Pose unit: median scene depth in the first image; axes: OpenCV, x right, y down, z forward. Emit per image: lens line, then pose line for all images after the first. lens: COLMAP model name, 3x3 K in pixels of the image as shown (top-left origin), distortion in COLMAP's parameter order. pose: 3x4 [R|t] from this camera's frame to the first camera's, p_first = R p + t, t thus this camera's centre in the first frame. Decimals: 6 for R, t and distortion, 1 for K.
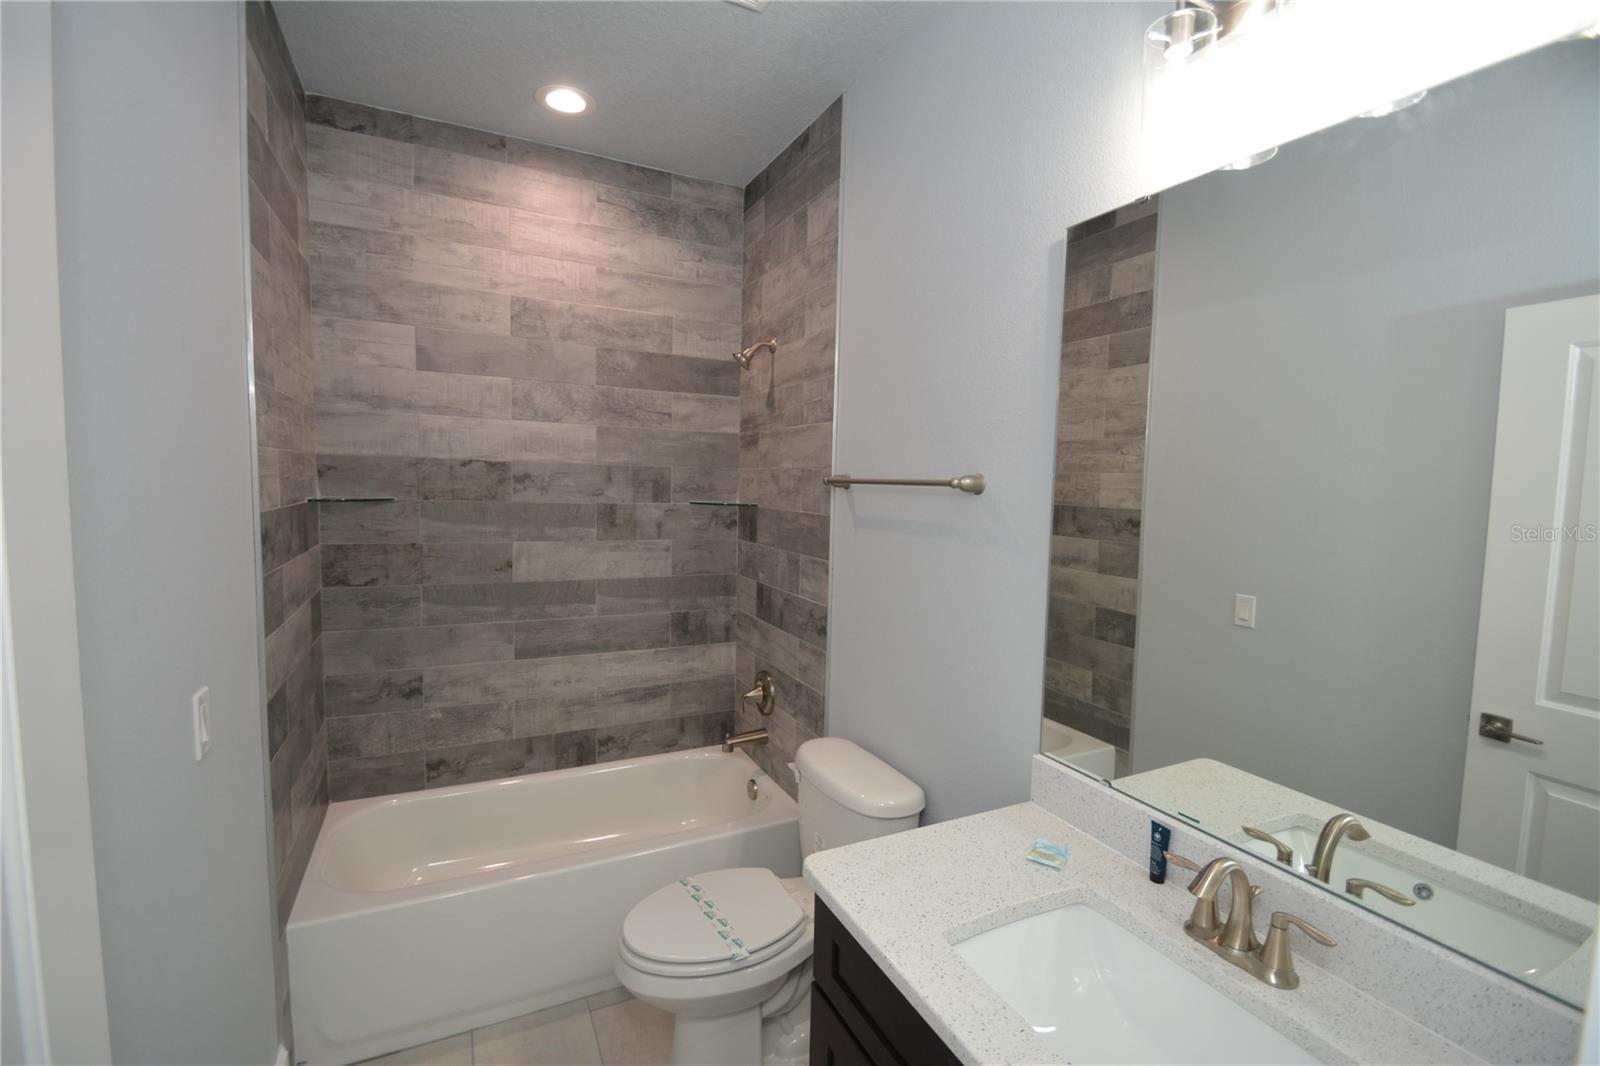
lens RADIAL K [[700.2, 0, 803.1], [0, 700.2, 538.4], [0, 0, 1]] dist [0.019108, -0.019123]
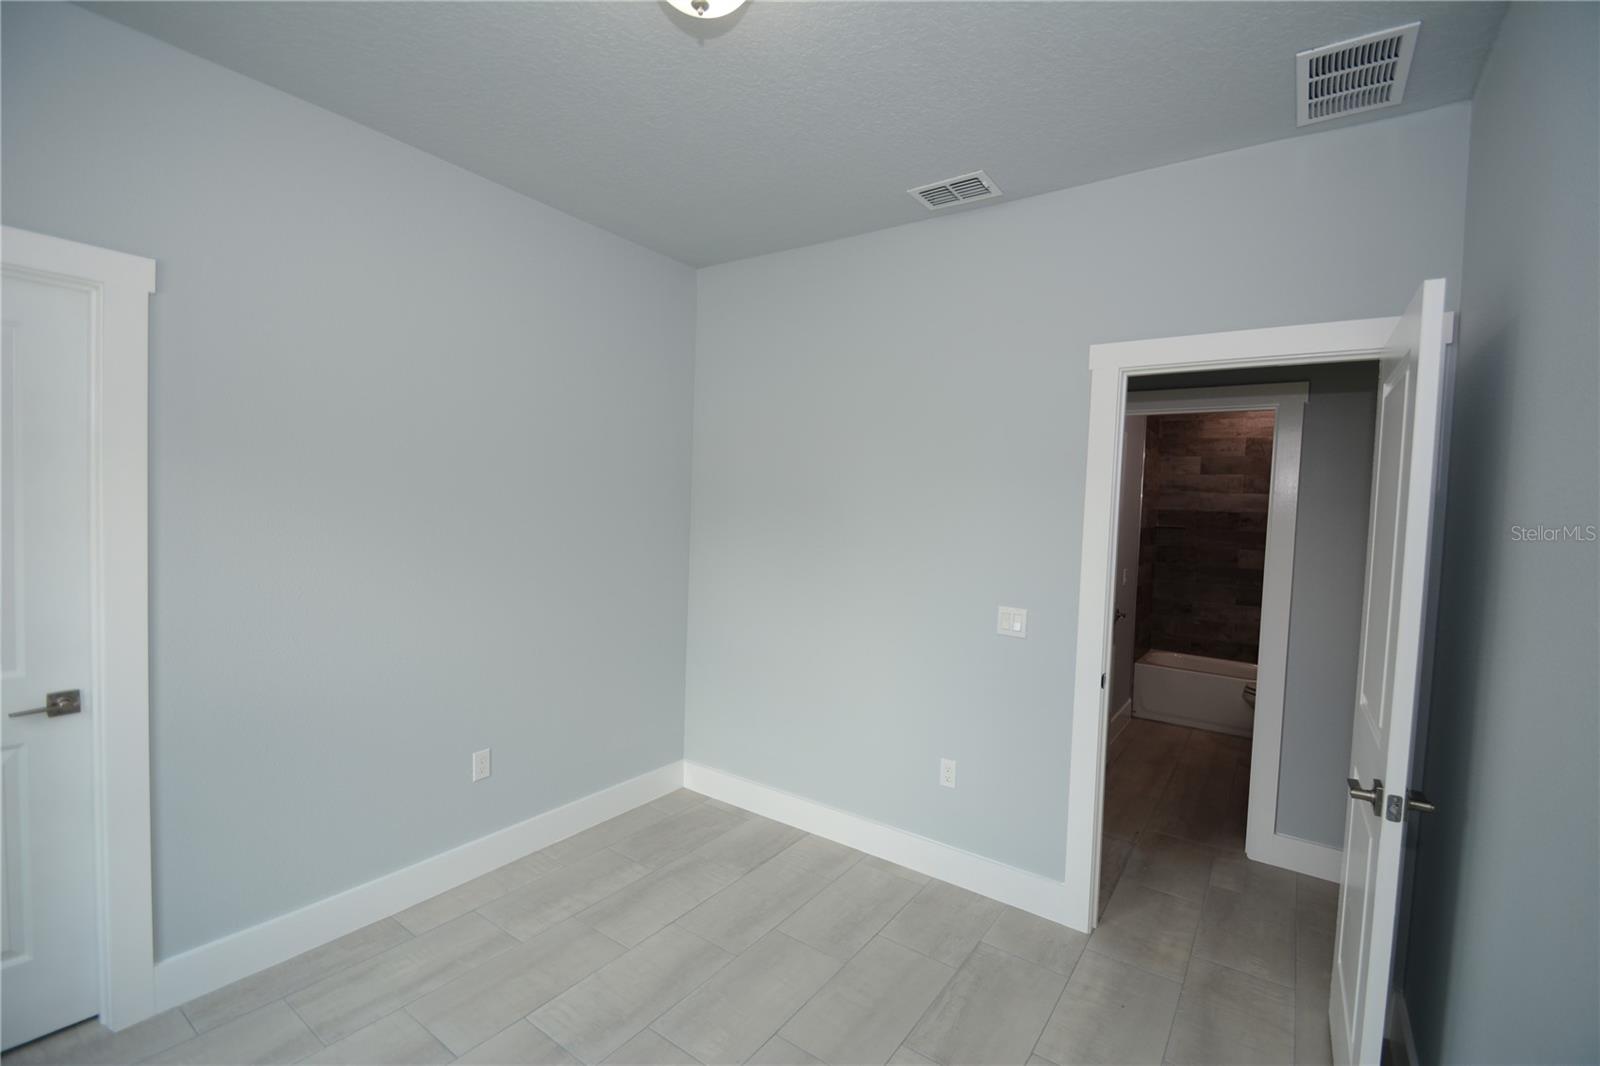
lens RADIAL K [[700.2, 0, 803.1], [0, 700.2, 538.4], [0, 0, 1]] dist [0.019108, -0.019123]
pose [[0.478057, 0.034107, -0.877666, 0.898808], [-0.096456, 0.995241, -0.013863, 0.138813], [0.873016, 0.091284, 0.479072, -1.288694]]
